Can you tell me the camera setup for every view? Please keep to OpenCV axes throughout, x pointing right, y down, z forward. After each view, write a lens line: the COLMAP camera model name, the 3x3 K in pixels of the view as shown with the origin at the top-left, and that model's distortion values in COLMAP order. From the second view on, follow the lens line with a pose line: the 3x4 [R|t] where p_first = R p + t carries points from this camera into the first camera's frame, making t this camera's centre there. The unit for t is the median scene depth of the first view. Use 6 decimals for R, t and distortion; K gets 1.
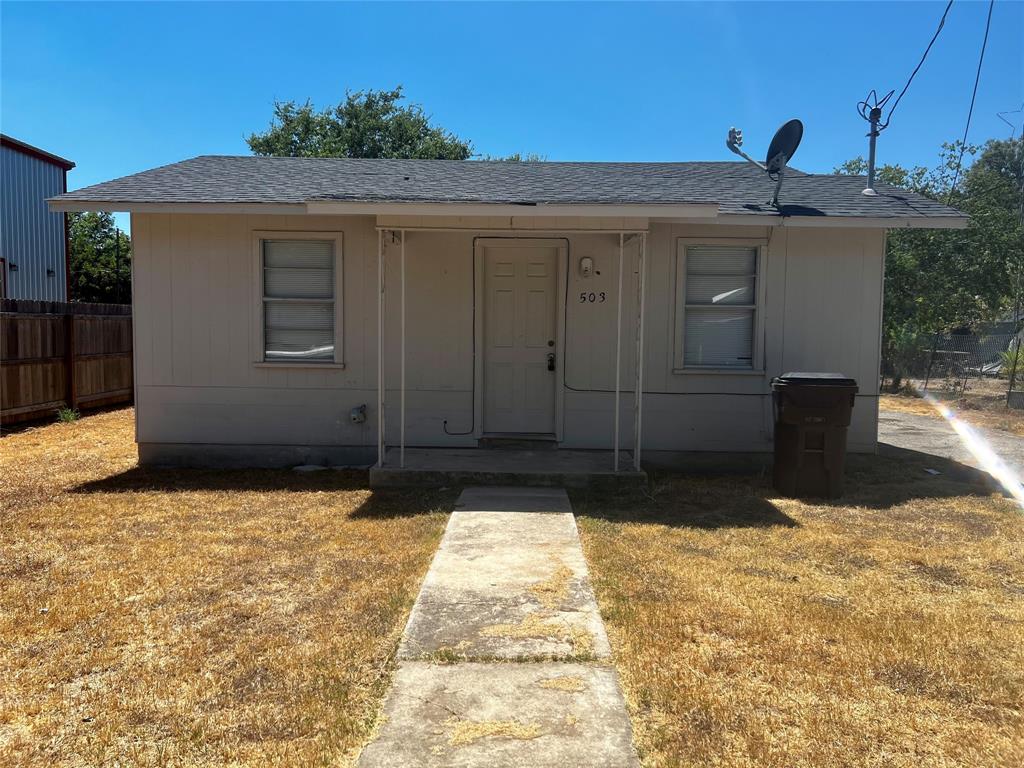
lens RADIAL K [[782.4, 0, 513.1], [0, 782.4, 383.9], [0, 0, 1]] dist [0.052745, -0.059494]
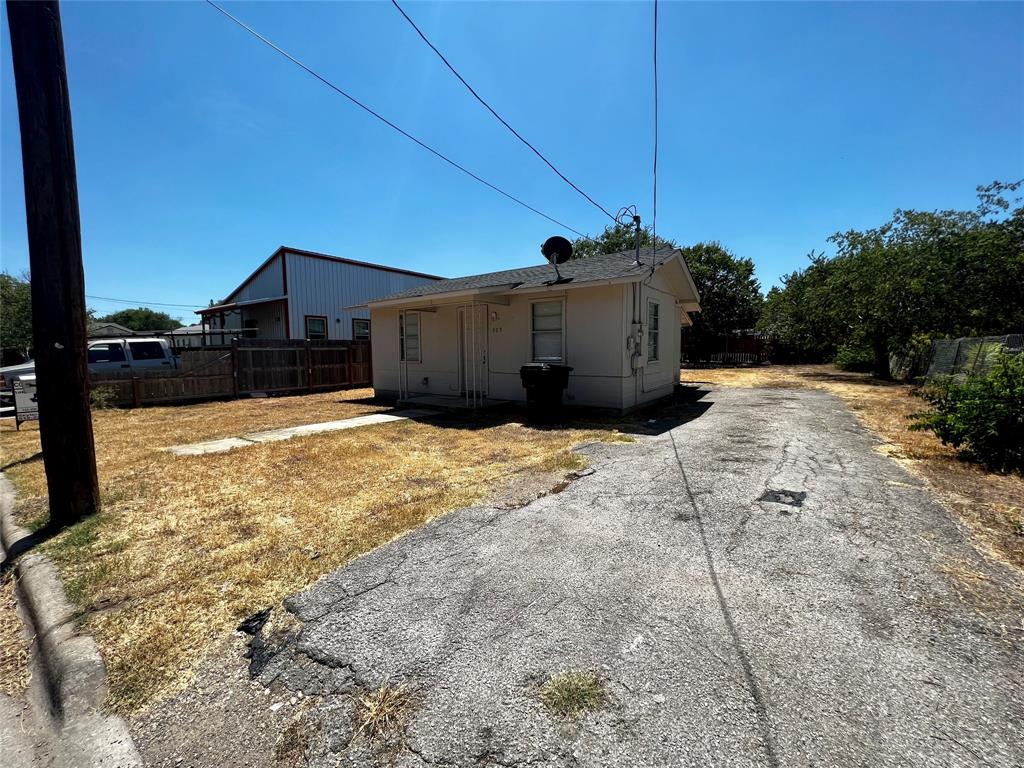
lens RADIAL K [[410.5, 0, 511.1], [0, 410.5, 391.2], [0, 0, 1]] dist [-0.002904, -0.000044]
pose [[0.805734, 0.037077, -0.591116, 1.124400], [-0.017463, 0.999092, 0.038864, 0.020451], [0.592021, -0.020991, 0.805649, 0.119590]]
